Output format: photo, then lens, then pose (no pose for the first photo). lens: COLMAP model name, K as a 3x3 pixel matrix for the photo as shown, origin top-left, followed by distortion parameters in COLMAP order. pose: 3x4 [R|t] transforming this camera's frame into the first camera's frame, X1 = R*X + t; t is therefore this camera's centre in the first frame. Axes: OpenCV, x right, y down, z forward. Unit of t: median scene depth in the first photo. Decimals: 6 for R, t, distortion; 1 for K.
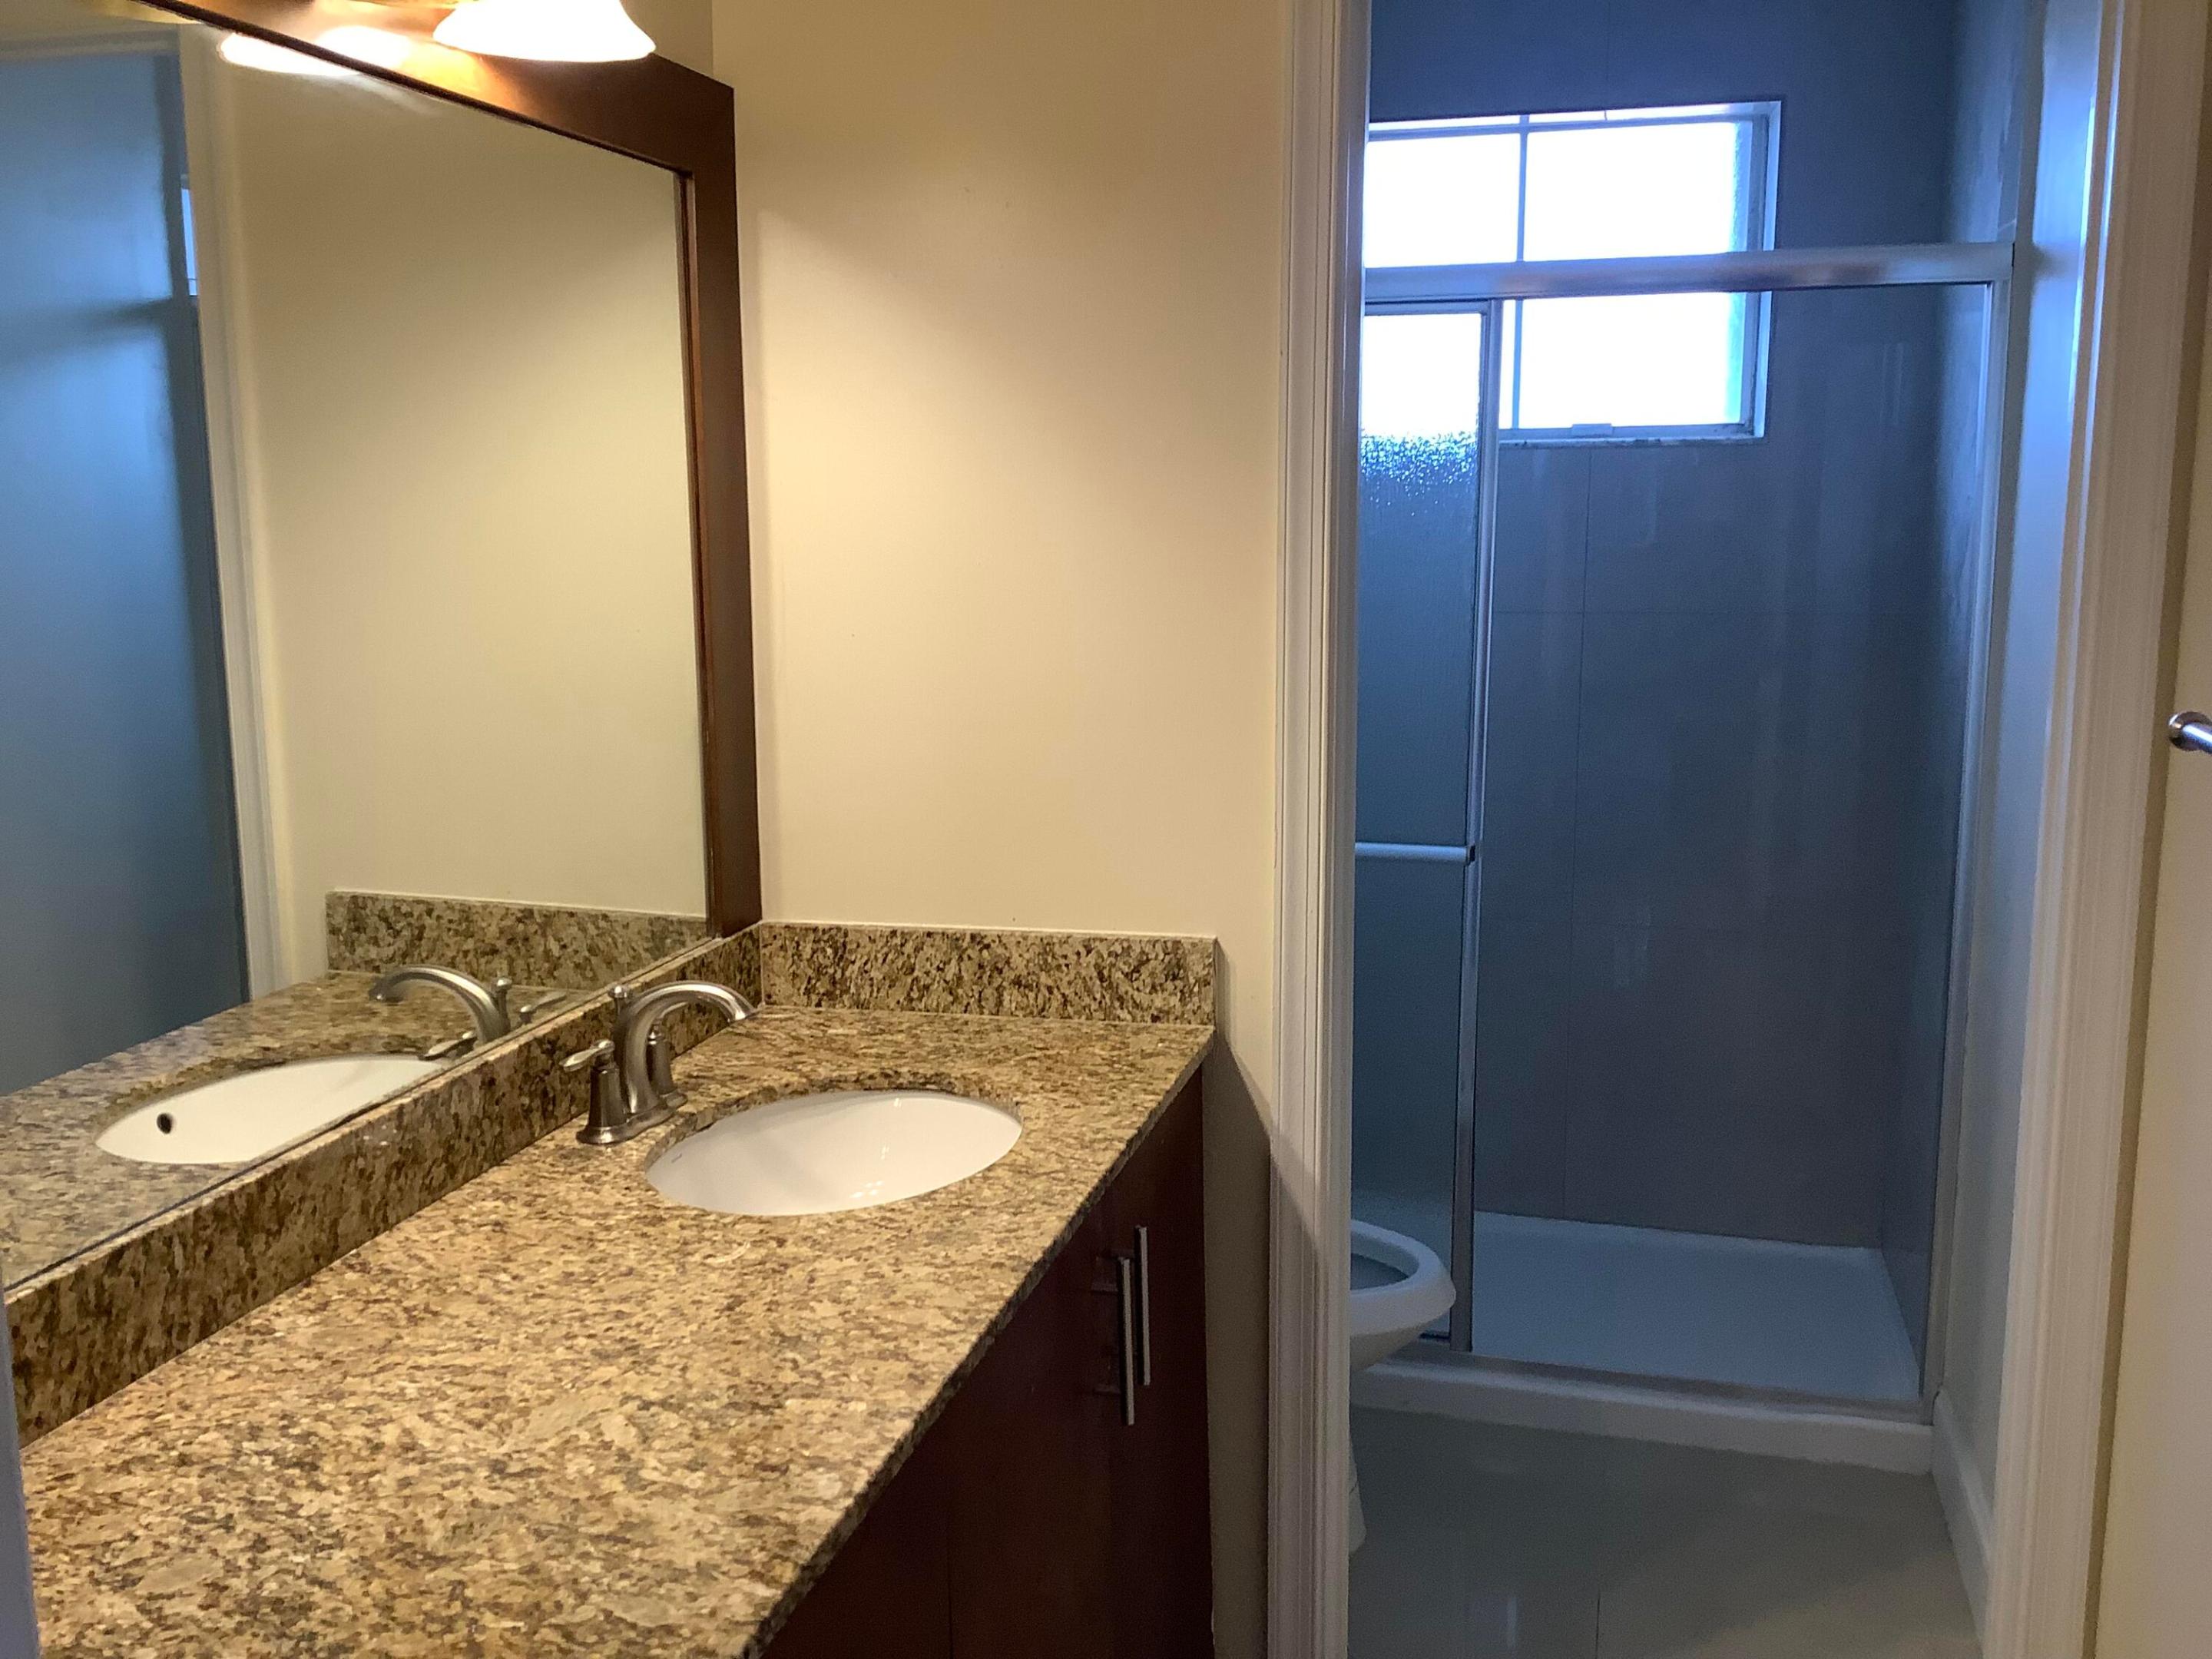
lens RADIAL K [[1994.7, 0, 1116.2], [0, 1994.7, 818.7], [0, 0, 1]] dist [0.105952, -0.164475]
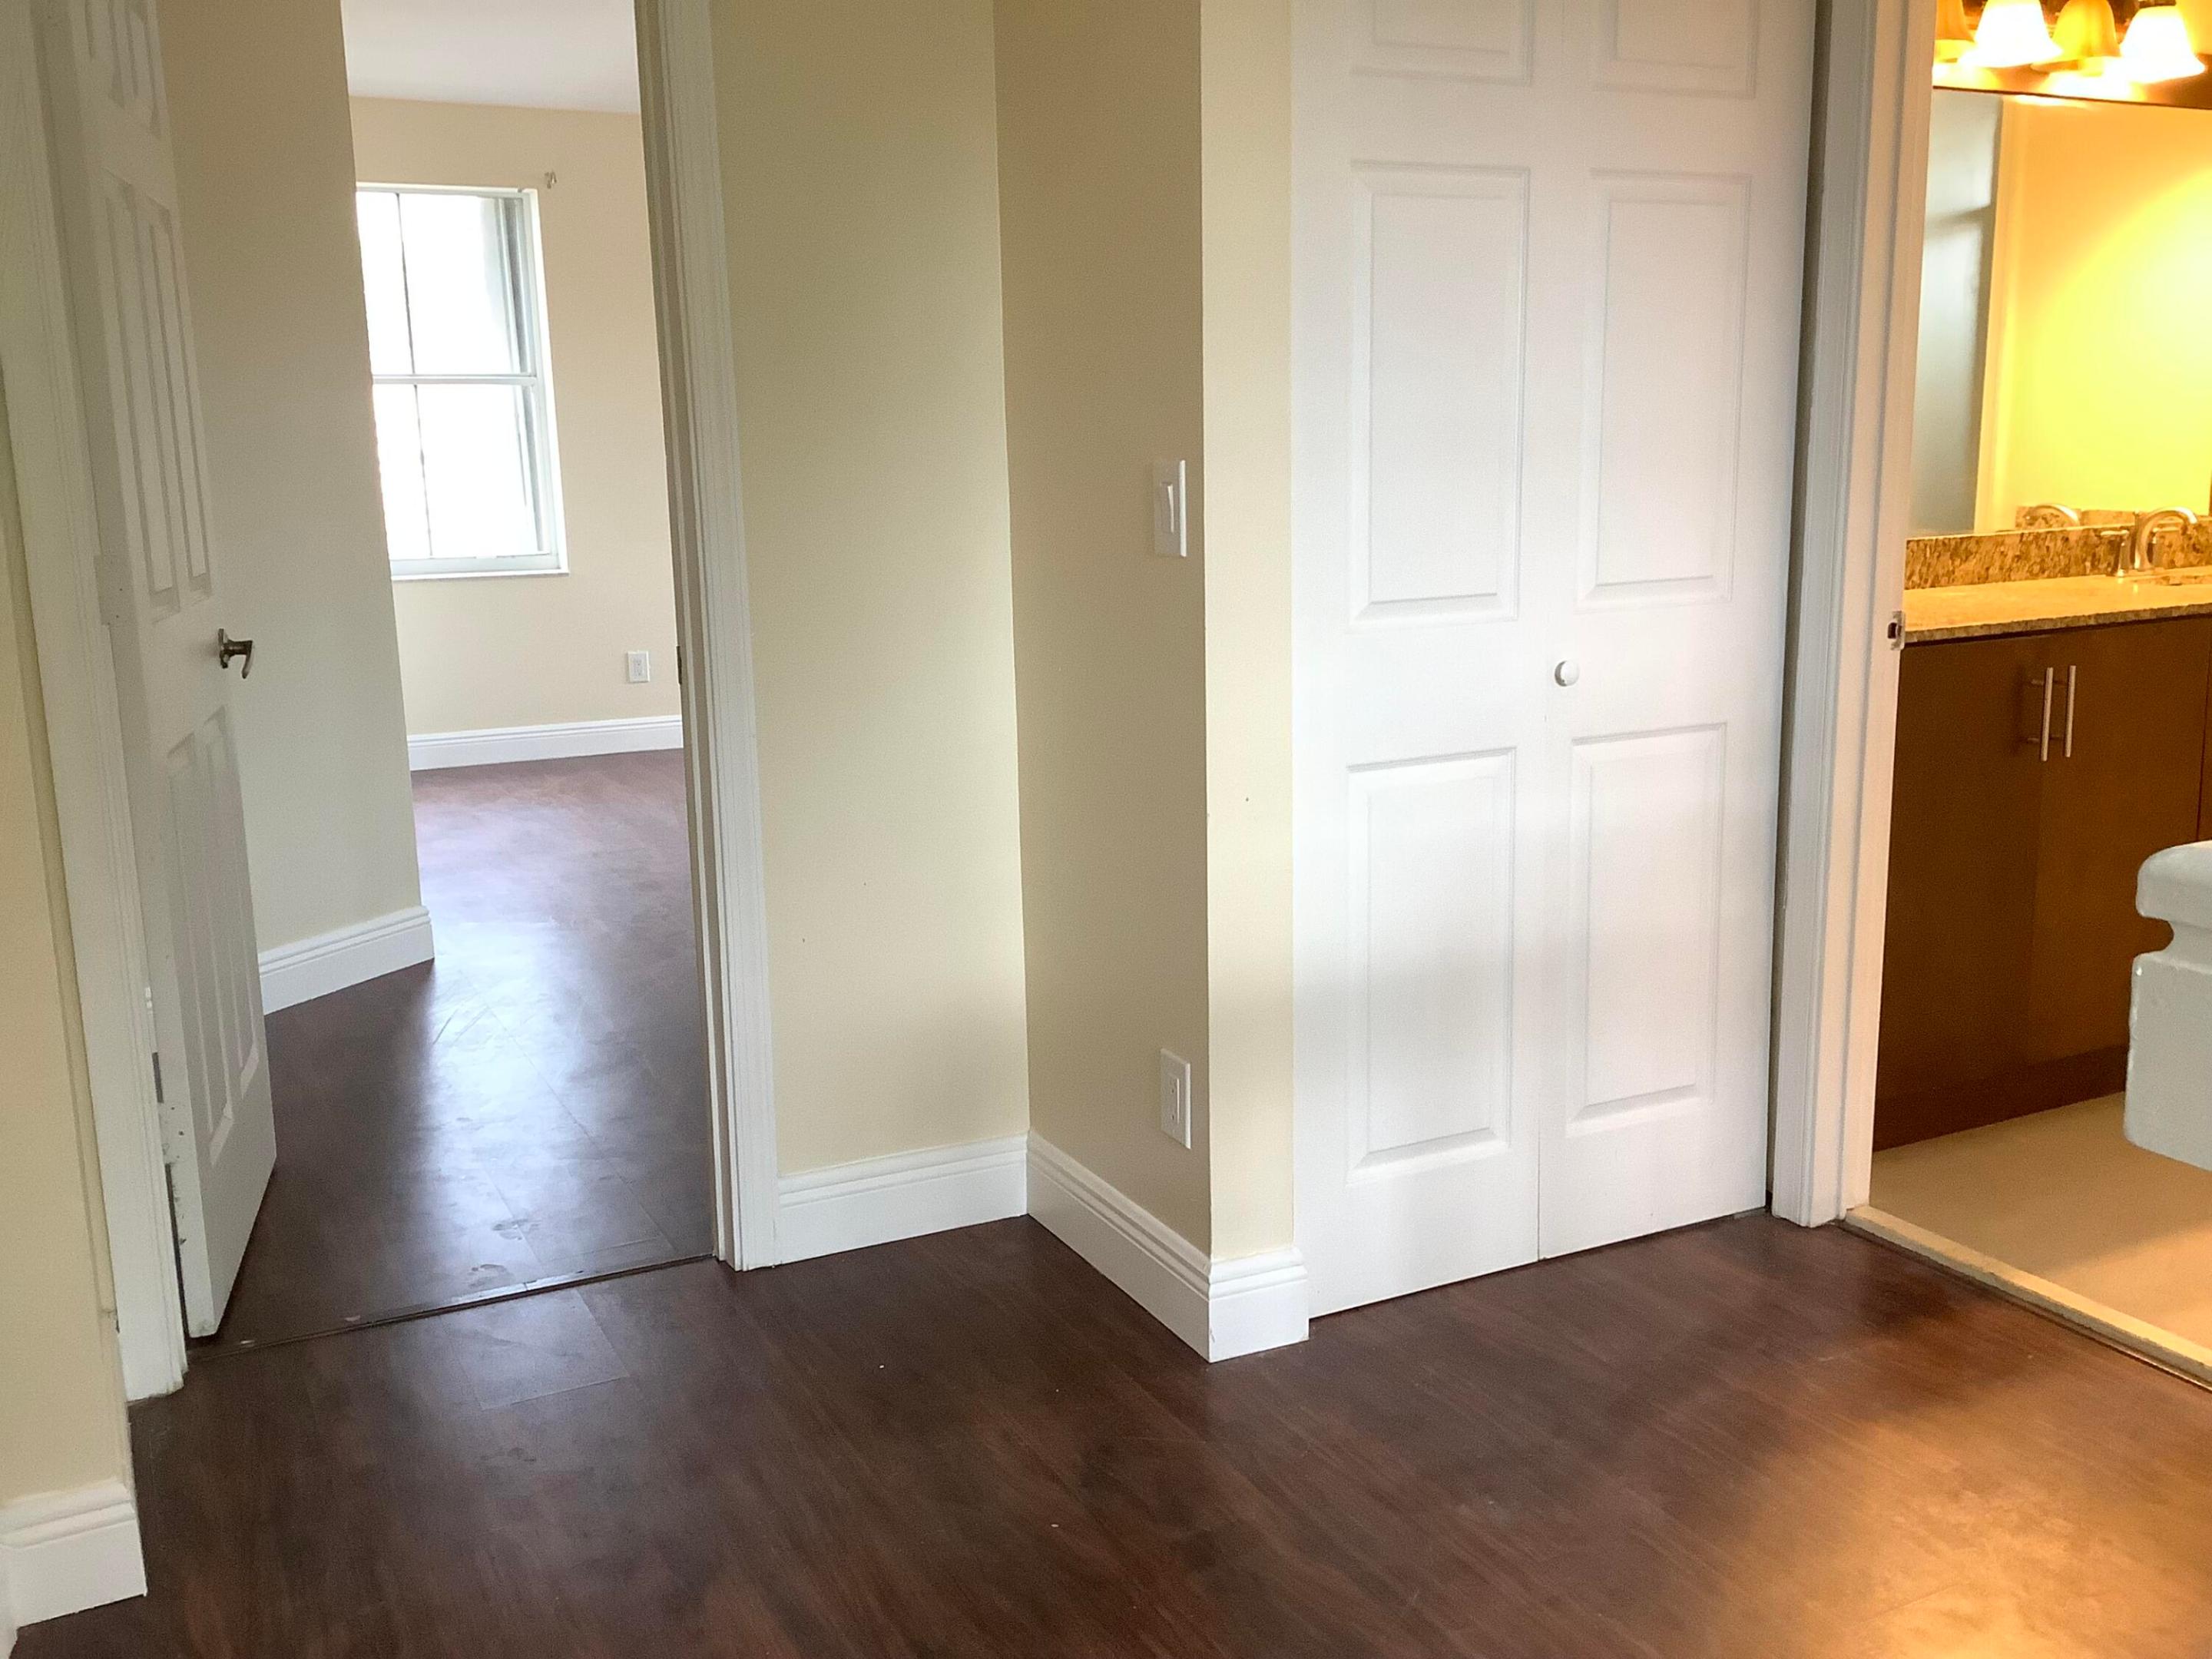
lens RADIAL K [[1994.7, 0, 1110.7], [0, 1994.7, 833.3], [0, 0, 1]] dist [0.105952, -0.164475]
pose [[0.674147, 0.138886, -0.725422, 0.648853], [-0.108882, 0.990118, 0.088378, 0.365095], [0.730528, 0.019405, 0.682607, -1.305656]]
